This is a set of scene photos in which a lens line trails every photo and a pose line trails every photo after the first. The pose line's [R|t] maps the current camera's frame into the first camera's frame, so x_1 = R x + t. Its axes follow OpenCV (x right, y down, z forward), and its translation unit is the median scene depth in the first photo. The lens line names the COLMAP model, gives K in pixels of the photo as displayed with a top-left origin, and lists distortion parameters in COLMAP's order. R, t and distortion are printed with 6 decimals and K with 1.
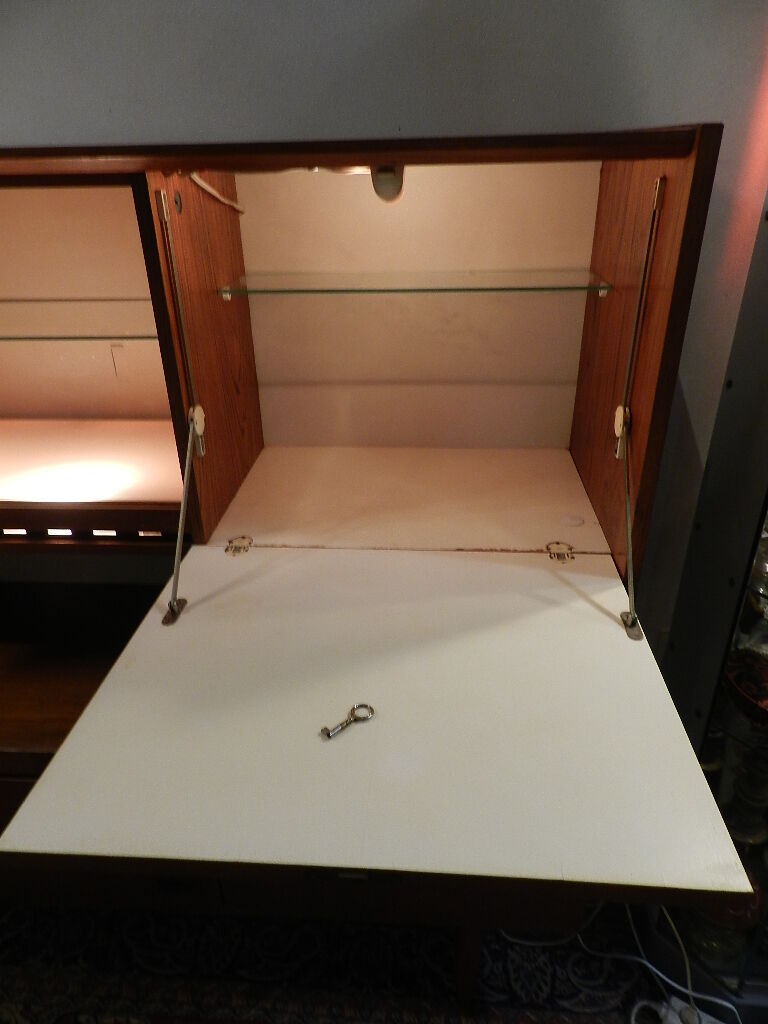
lens RADIAL K [[704.6, 0, 392.8], [0, 704.6, 511.9], [0, 0, 1]] dist [0.015329, -0.000392]
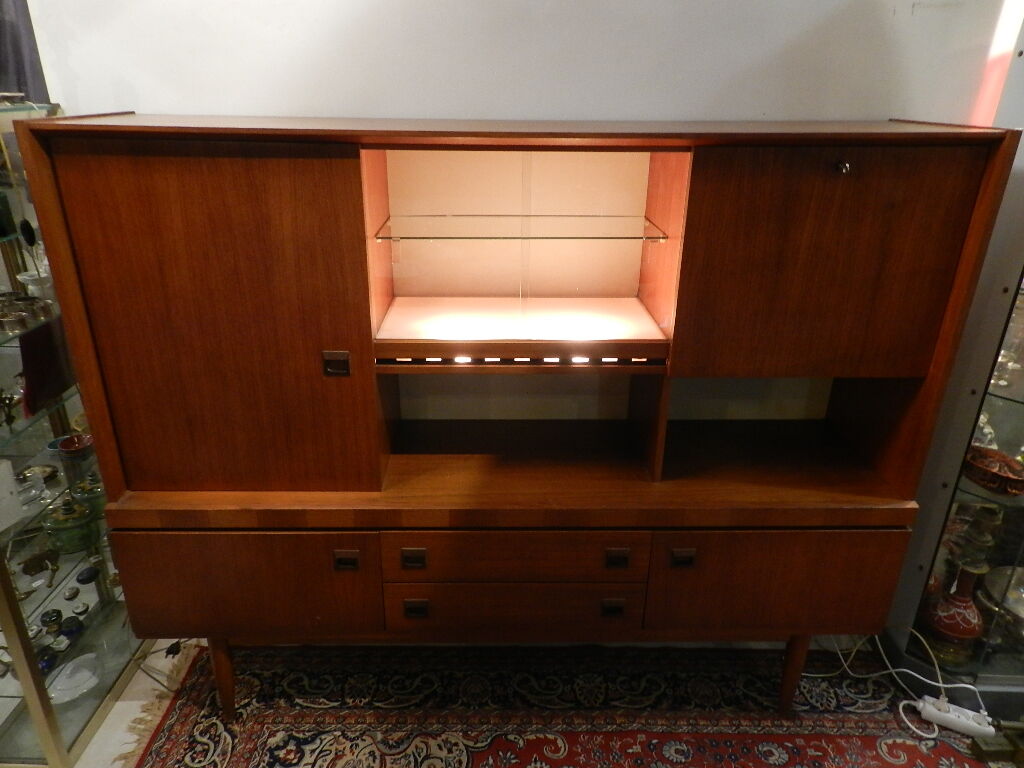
lens RADIAL K [[704.6, 0, 506.9], [0, 704.6, 381.6], [0, 0, 1]] dist [0.015329, -0.000392]
pose [[0.995325, -0.009592, 0.096101, -0.574079], [0.016968, 0.996946, -0.076226, 0.142205], [-0.095077, 0.077501, 0.992449, -0.391257]]
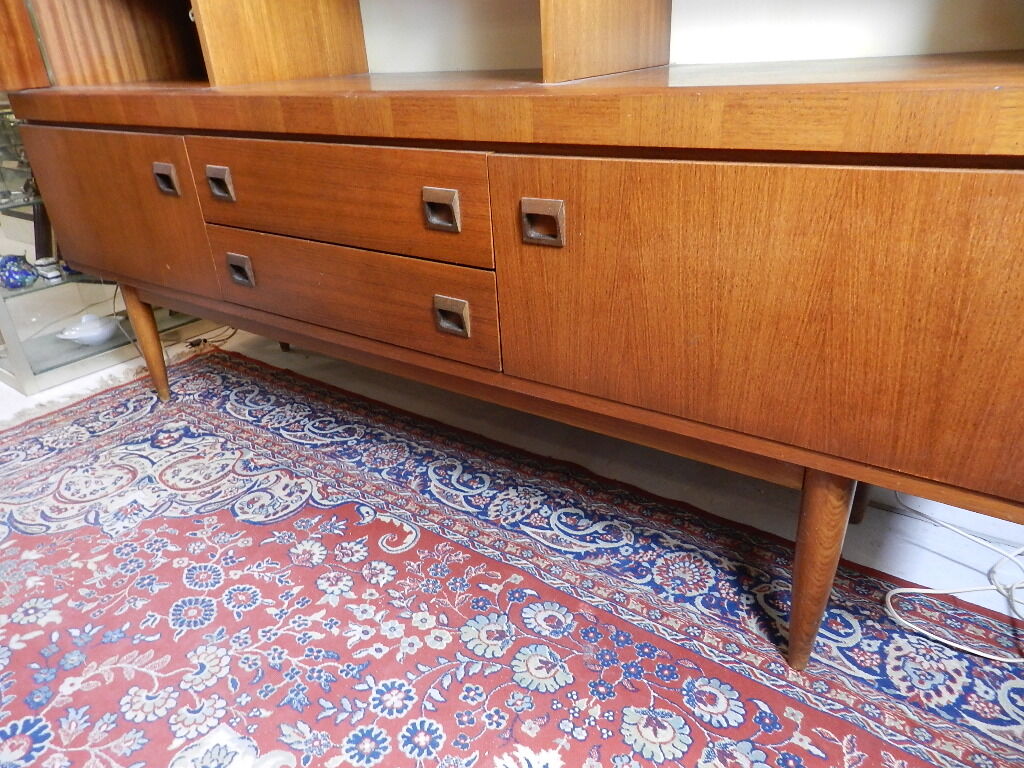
lens RADIAL K [[704.6, 0, 501.6], [0, 704.6, 381.7], [0, 0, 1]] dist [0.015329, -0.000392]
pose [[0.853880, 0.204653, -0.478546, 0.128448], [-0.209619, 0.976806, 0.043709, 0.475460], [0.476392, 0.062990, 0.876974, 0.266845]]
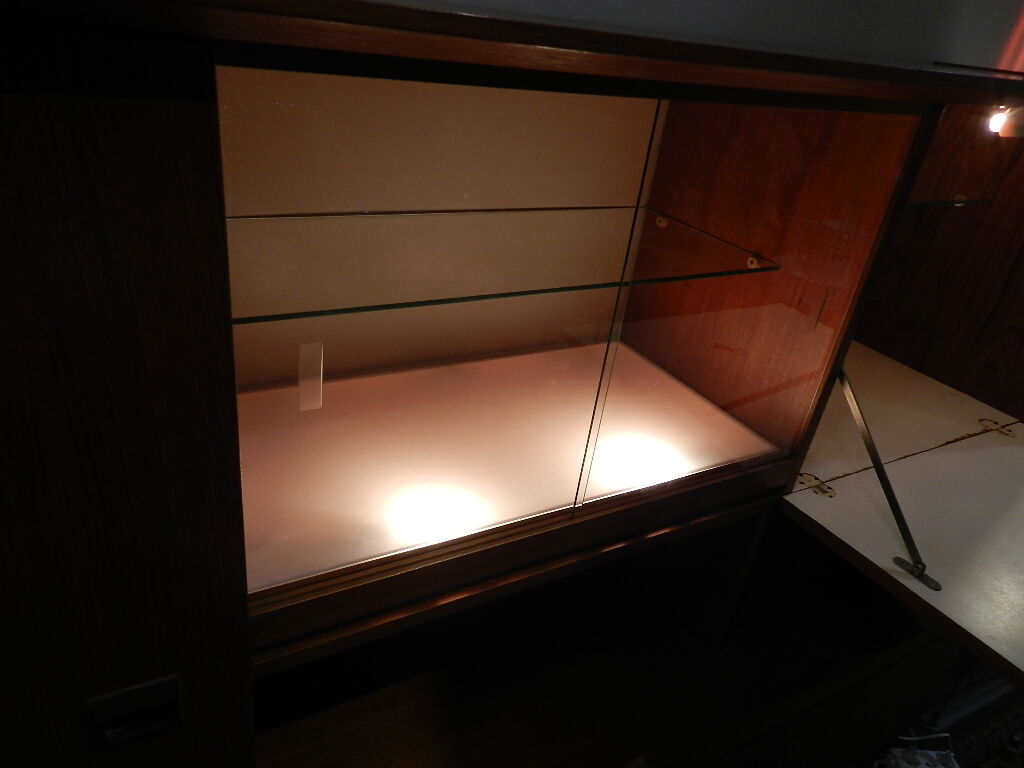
lens RADIAL K [[704.6, 0, 508.8], [0, 704.6, 379.6], [0, 0, 1]] dist [0.015329, -0.000392]
pose [[0.819473, -0.157468, 0.551061, -0.747932], [0.133732, 0.987509, 0.083315, -0.161072], [-0.557297, 0.005420, 0.830296, 0.323866]]
